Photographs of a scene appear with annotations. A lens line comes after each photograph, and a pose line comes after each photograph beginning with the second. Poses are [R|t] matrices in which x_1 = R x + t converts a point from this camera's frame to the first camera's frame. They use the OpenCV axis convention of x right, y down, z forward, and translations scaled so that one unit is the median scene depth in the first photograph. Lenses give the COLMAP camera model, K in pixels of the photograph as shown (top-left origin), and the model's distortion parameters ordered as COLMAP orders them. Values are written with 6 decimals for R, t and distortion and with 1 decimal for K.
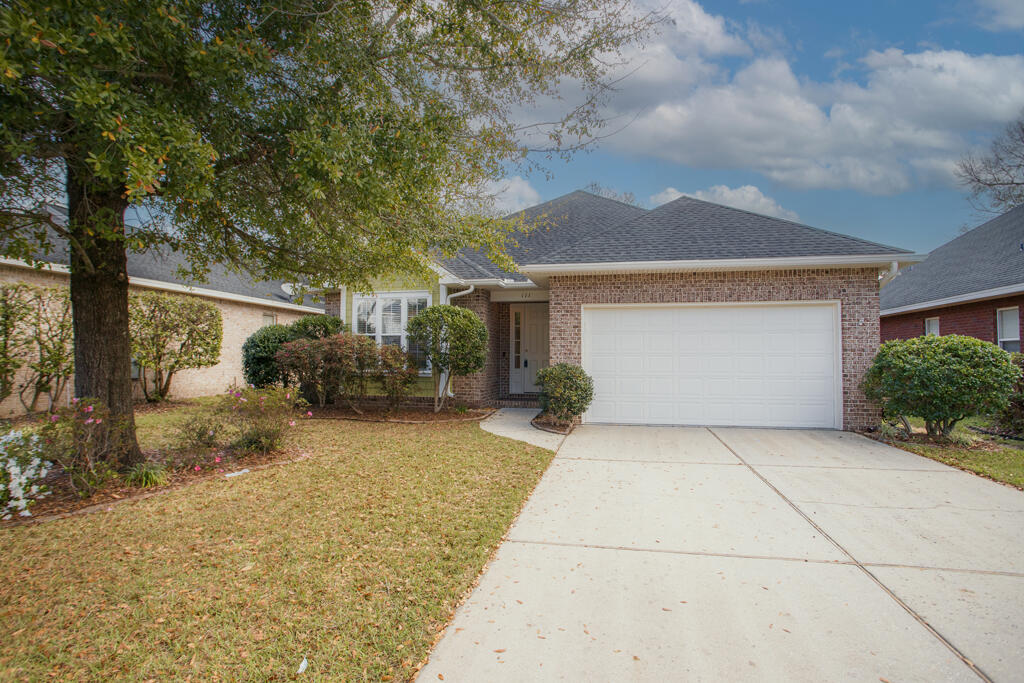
lens RADIAL K [[512.7, 0, 502.1], [0, 512.7, 346.7], [0, 0, 1]] dist [-0.040447, 0.010632]
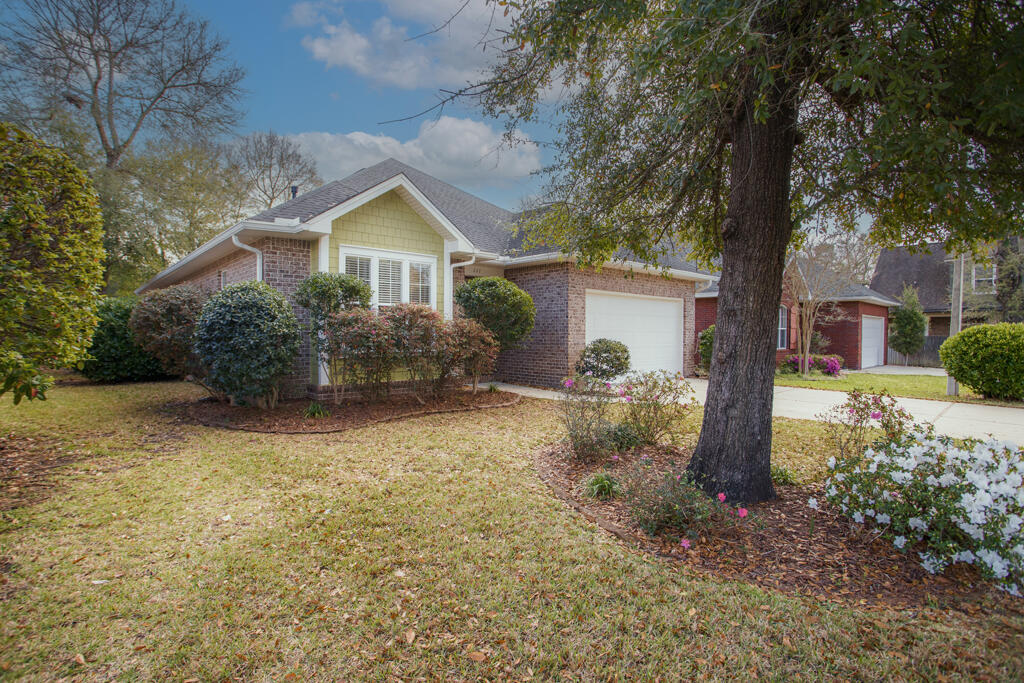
lens RADIAL K [[512.7, 0, 515.4], [0, 512.7, 333.3], [0, 0, 1]] dist [-0.040447, 0.010632]
pose [[0.544163, -0.005541, 0.838961, -0.933269], [-0.028486, 0.999280, 0.025077, -0.006040], [-0.838496, -0.037545, 0.543613, 0.504809]]
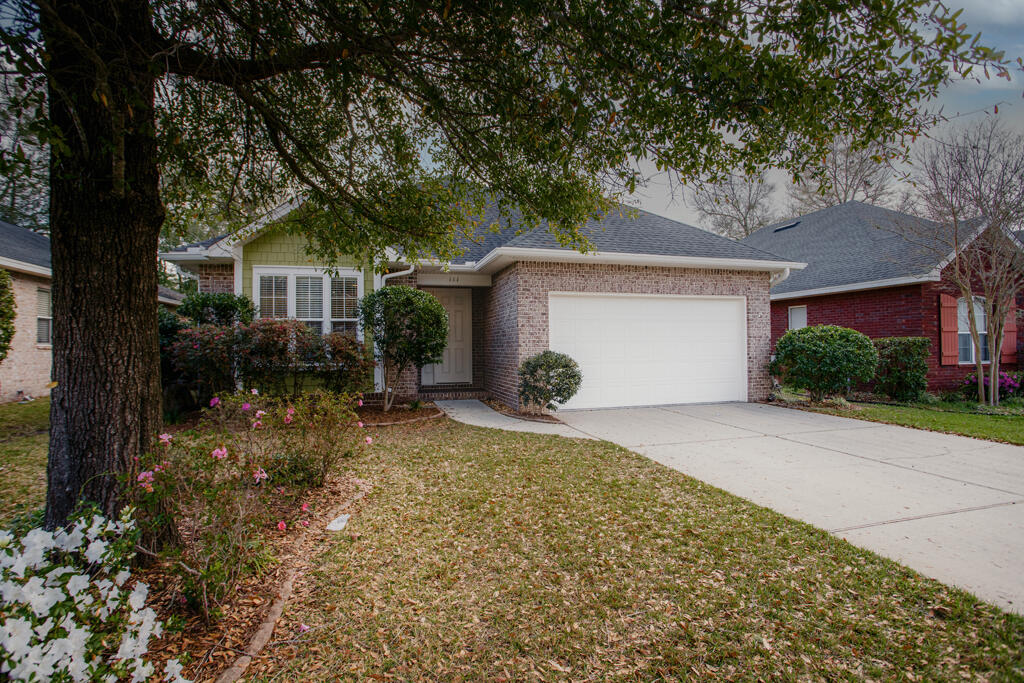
lens RADIAL K [[512.7, 0, 507.1], [0, 512.7, 339.8], [0, 0, 1]] dist [-0.040447, 0.010632]
pose [[0.877849, -0.006068, 0.478899, -0.395745], [-0.000347, 0.999911, 0.013305, -0.002478], [-0.478937, -0.011846, 0.877769, 0.176311]]
